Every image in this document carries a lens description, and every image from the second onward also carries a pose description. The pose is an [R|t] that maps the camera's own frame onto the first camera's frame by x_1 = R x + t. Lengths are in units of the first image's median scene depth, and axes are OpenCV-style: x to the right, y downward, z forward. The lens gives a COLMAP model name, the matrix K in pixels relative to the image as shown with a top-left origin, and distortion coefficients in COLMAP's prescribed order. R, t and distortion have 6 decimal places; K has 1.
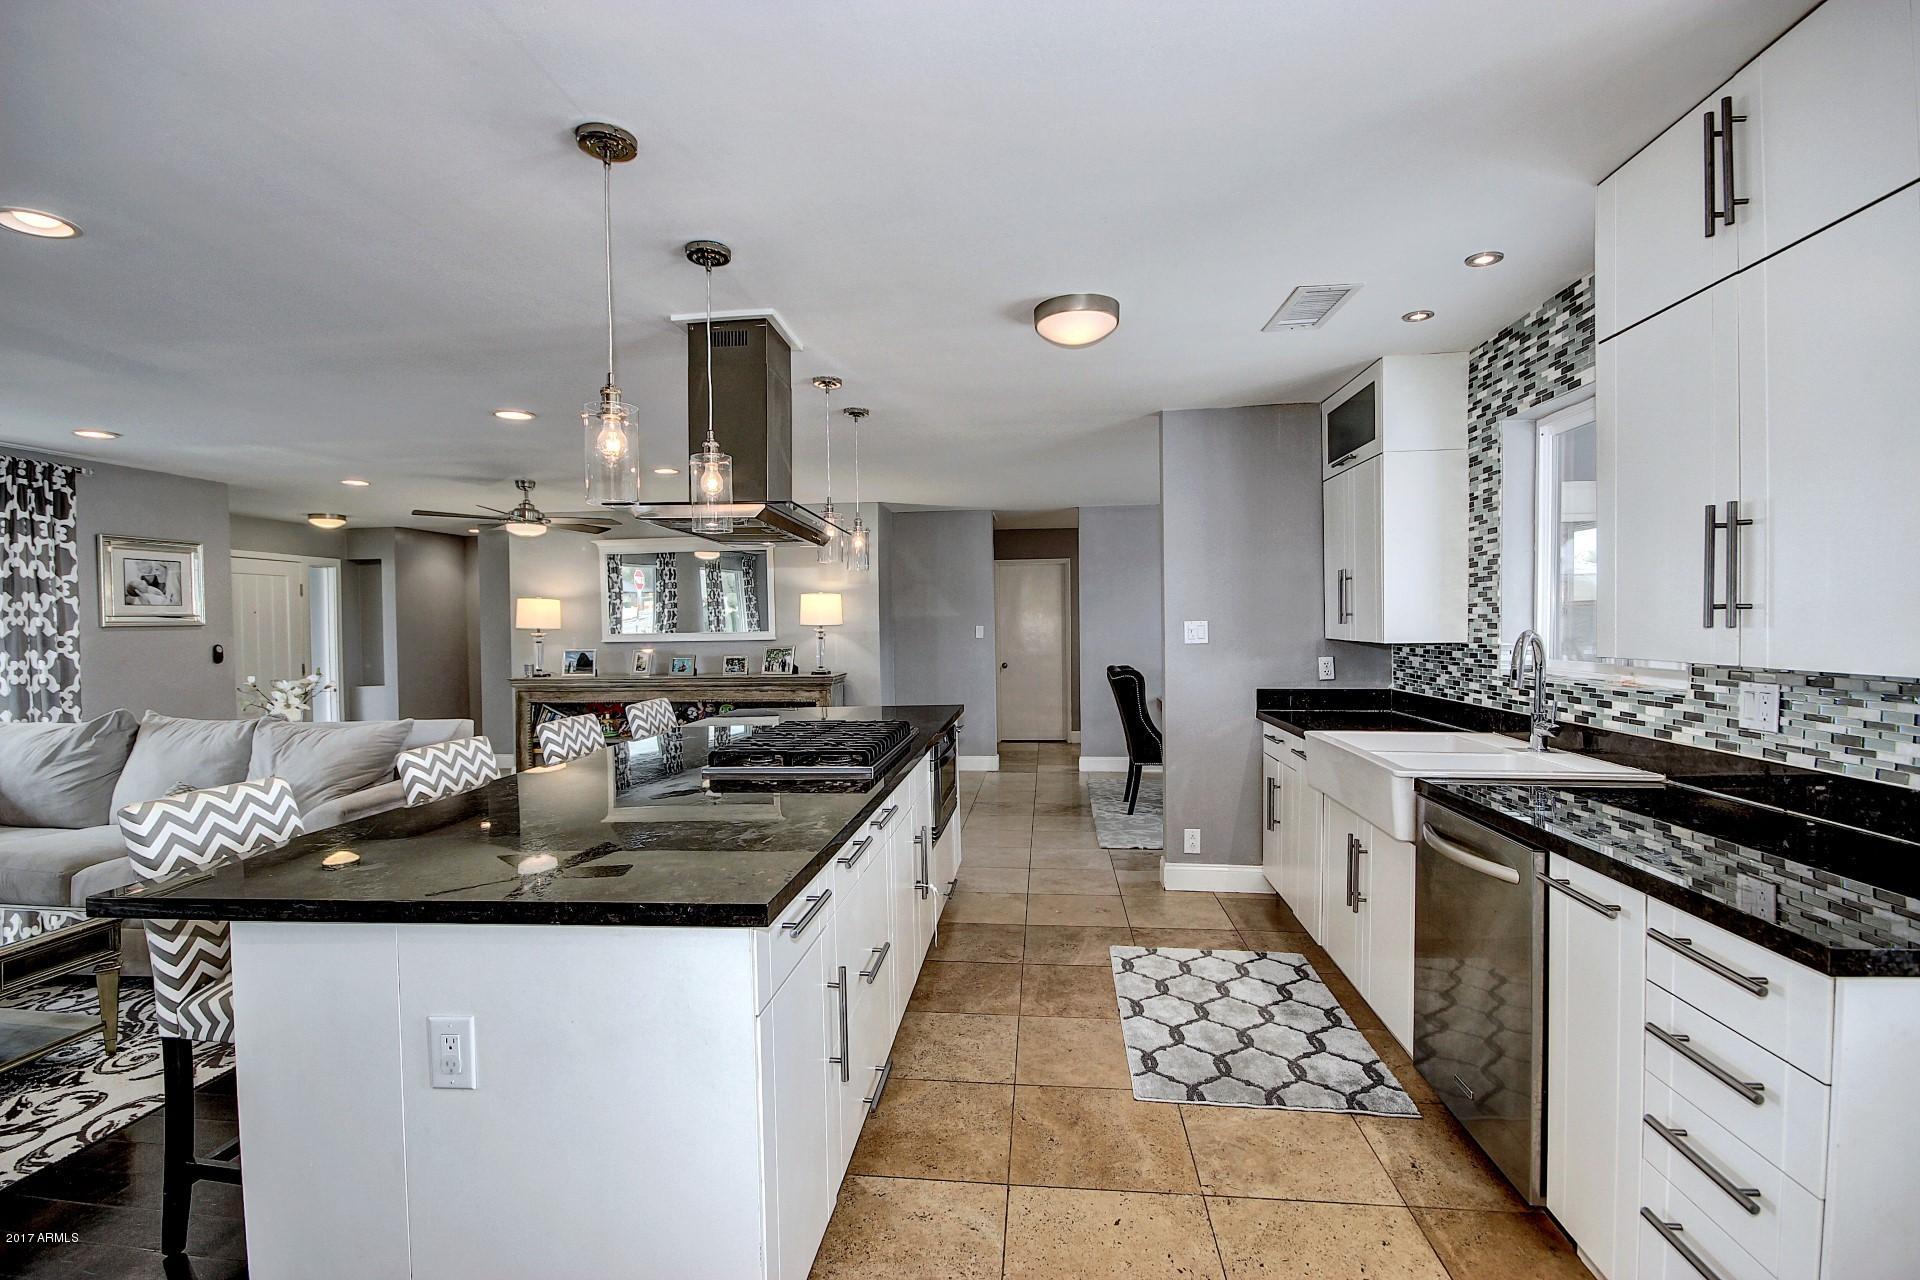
lens RADIAL K [[886.8, 0, 947.3], [0, 886.8, 636.7], [0, 0, 1]] dist [0.005758, -0.008596]
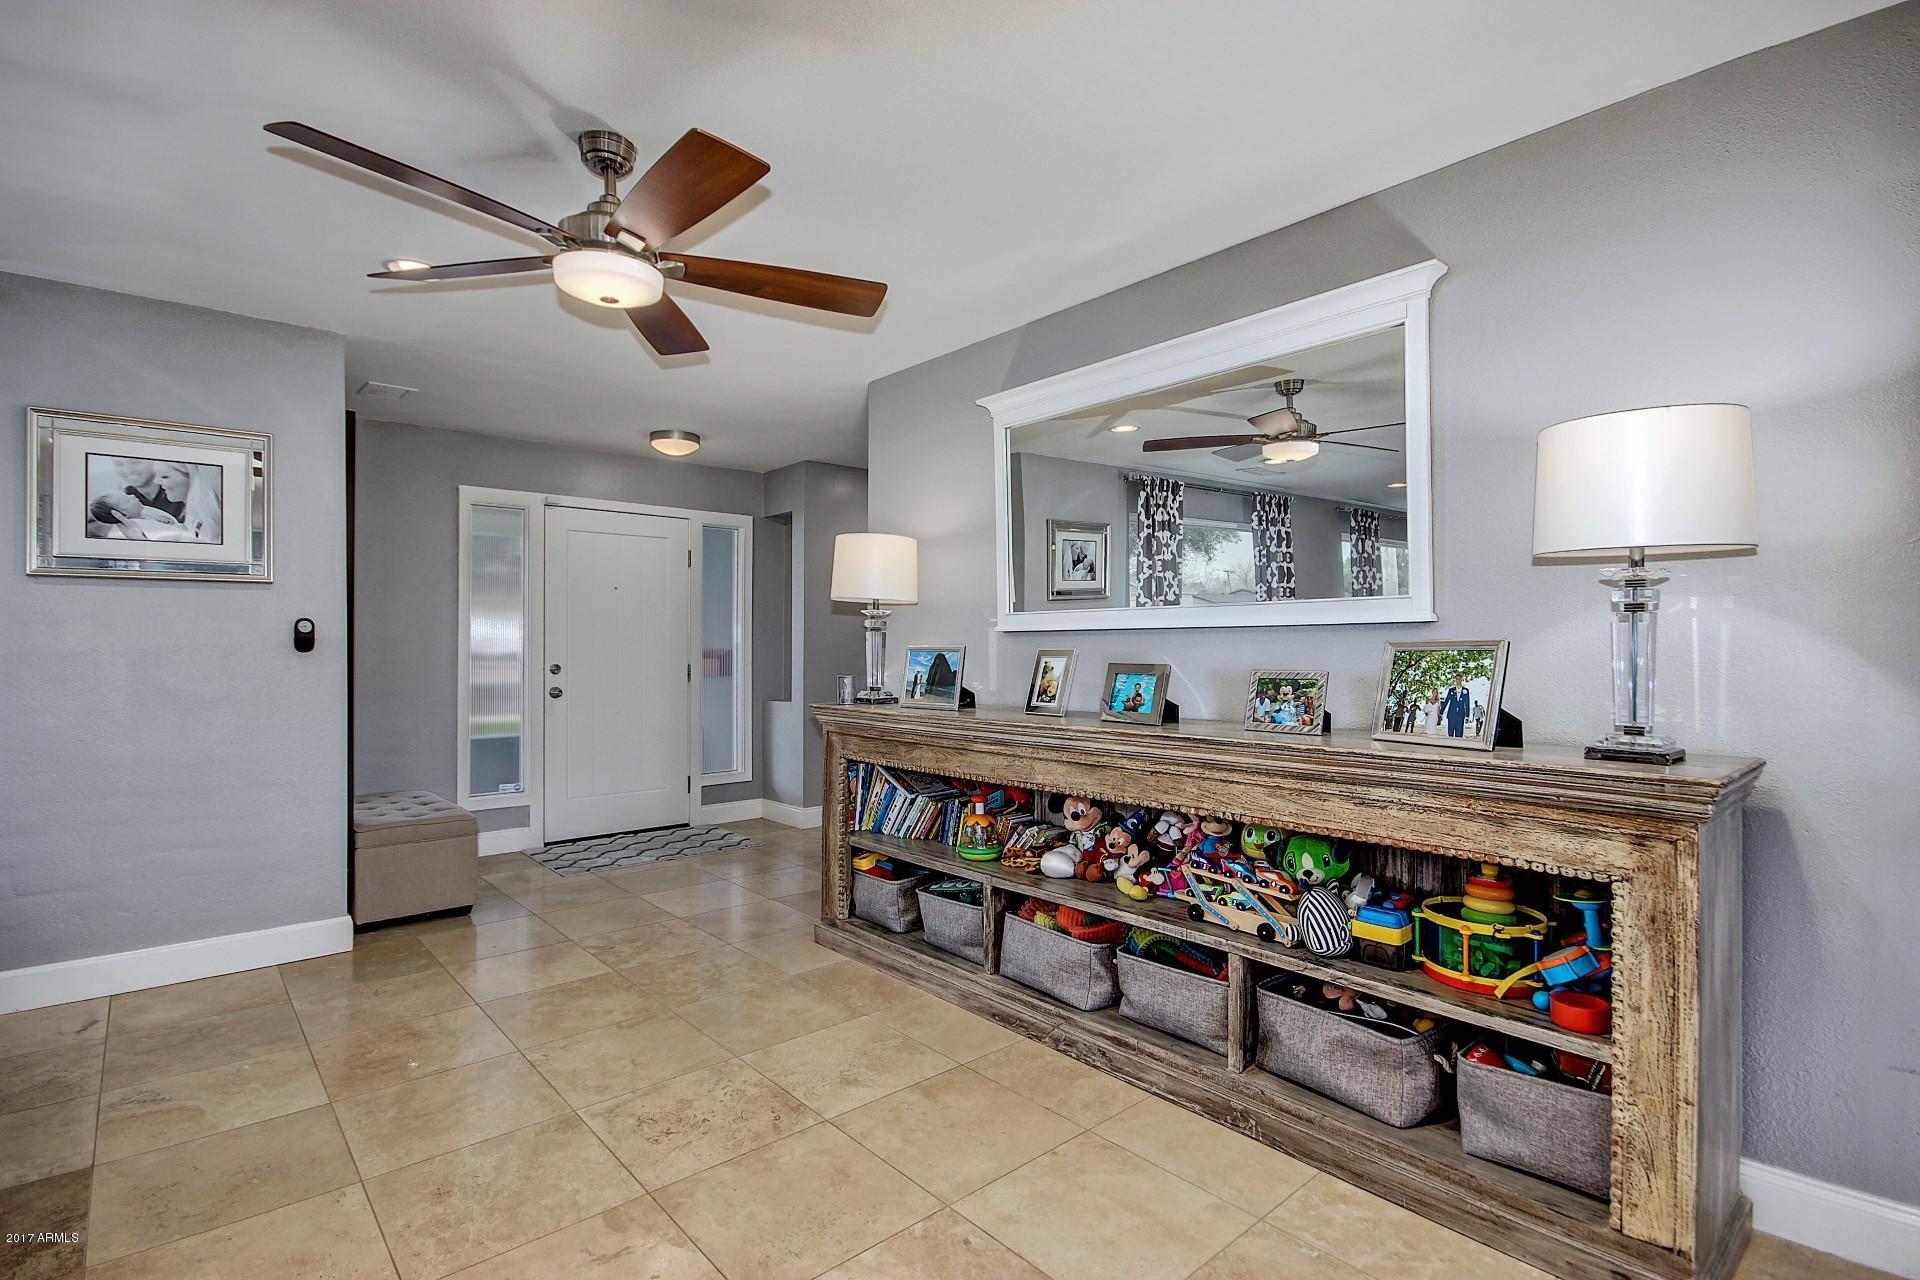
lens RADIAL K [[886.8, 0, 958.4], [0, 886.8, 644.6], [0, 0, 1]] dist [0.005758, -0.008596]
pose [[0.740166, 0.011308, -0.672330, -0.181398], [-0.020155, 0.999782, -0.005372, 0.025628], [0.672123, 0.017527, 0.740232, 1.093171]]
